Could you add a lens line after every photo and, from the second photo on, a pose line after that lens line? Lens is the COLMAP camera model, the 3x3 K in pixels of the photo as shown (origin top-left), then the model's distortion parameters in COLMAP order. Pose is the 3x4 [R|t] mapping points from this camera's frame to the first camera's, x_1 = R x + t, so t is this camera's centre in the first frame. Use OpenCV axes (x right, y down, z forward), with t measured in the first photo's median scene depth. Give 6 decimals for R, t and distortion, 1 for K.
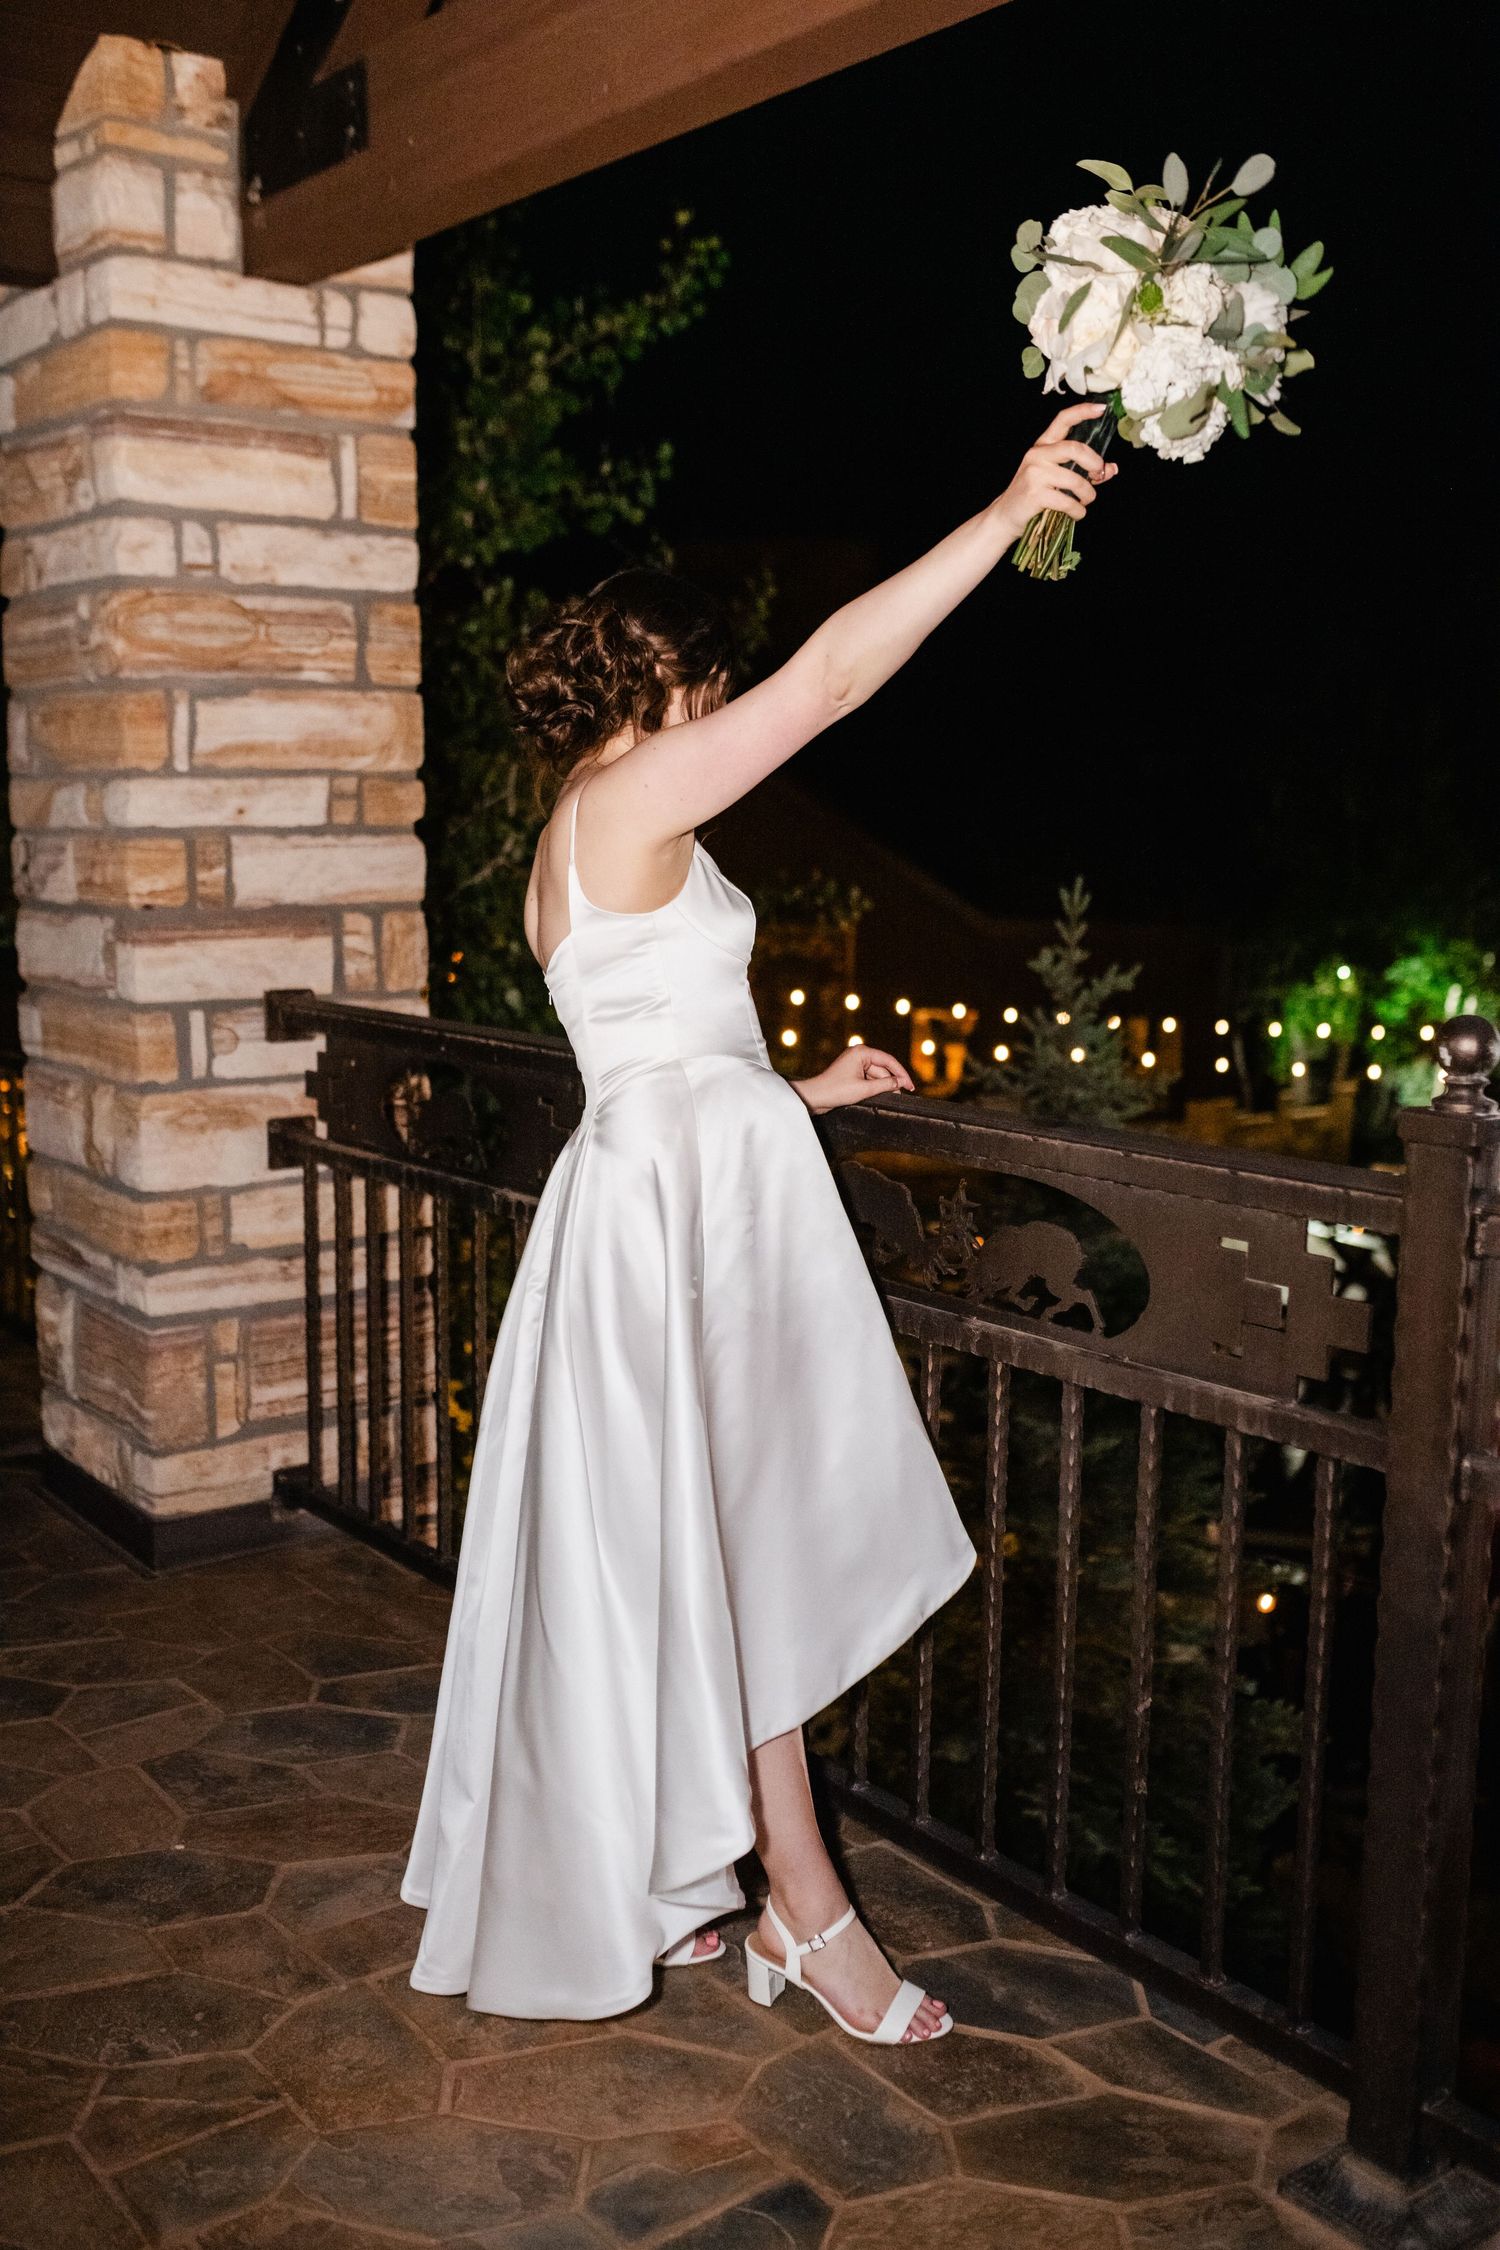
lens RADIAL K [[2118.7, 0, 748.9], [0, 2118.7, 1080.8], [0, 0, 1]] dist [-0.086374, 0.118050]
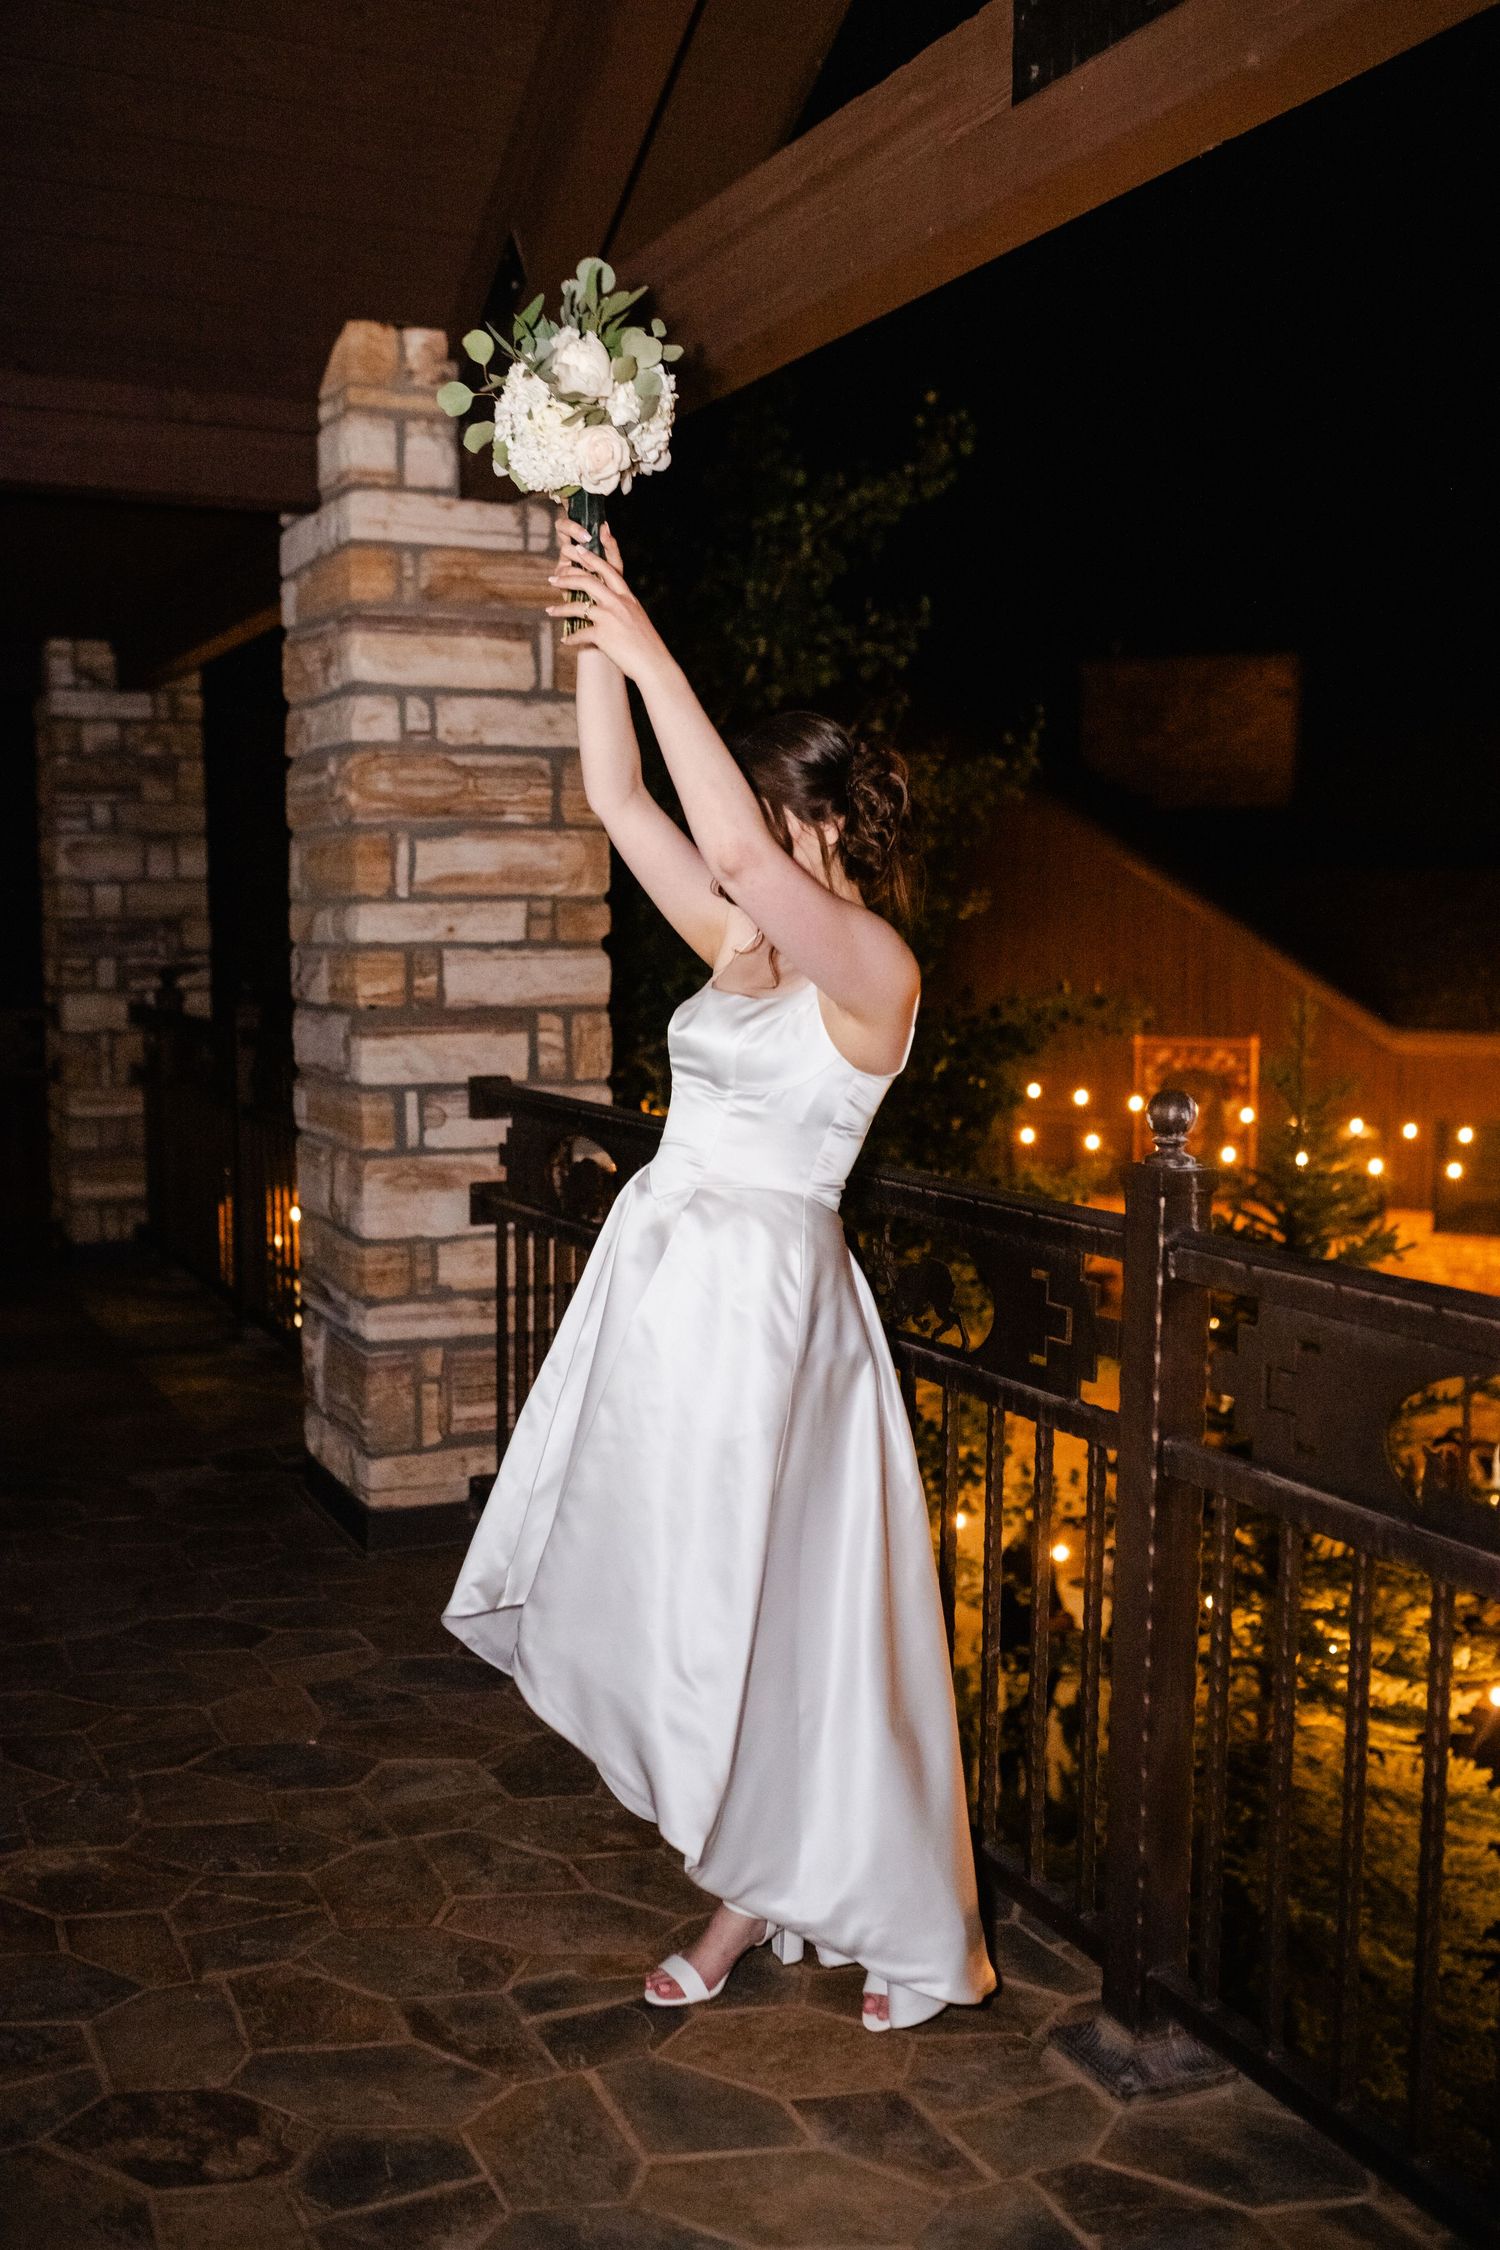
lens RADIAL K [[2118.7, 0, 748.9], [0, 2118.7, 1080.8], [0, 0, 1]] dist [-0.086374, 0.118050]
pose [[0.976760, 0.011538, -0.214025, 0.191532], [-0.022849, 0.998465, -0.050451, 0.017733], [0.213115, 0.054169, 0.975524, -0.156141]]
